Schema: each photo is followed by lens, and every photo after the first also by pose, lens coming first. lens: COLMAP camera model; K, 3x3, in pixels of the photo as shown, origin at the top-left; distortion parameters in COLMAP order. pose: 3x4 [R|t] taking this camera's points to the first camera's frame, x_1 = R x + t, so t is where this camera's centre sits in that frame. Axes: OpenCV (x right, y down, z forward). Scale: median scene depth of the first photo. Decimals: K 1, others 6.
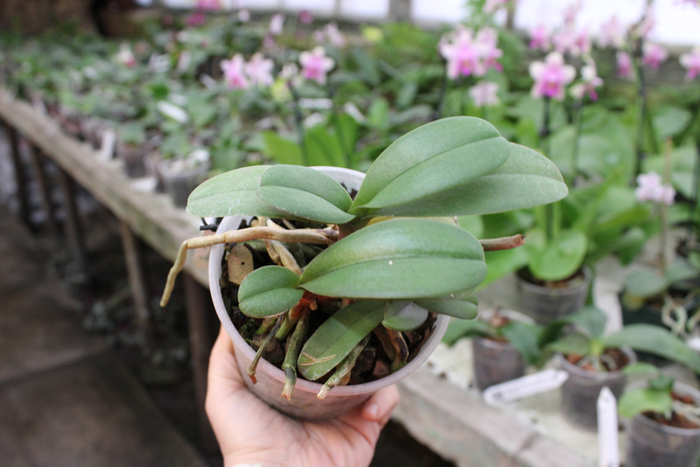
lens RADIAL K [[668.3, 0, 350.0], [0, 668.3, 233.5], [0, 0, 1]] dist [-0.144118, 0.145370]
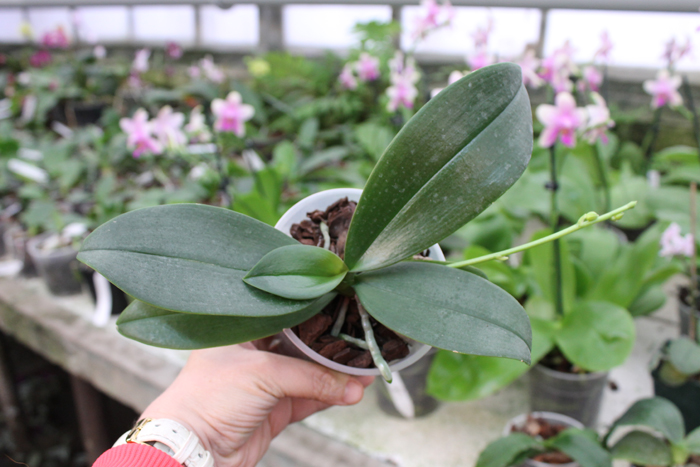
lens RADIAL K [[668.3, 0, 350.0], [0, 668.3, 233.5], [0, 0, 1]] dist [-0.144118, 0.145370]
pose [[0.969866, -0.099092, 0.222577, -0.066708], [0.106023, 0.994175, -0.019380, -0.048830], [-0.219360, 0.042394, 0.974722, 0.115018]]
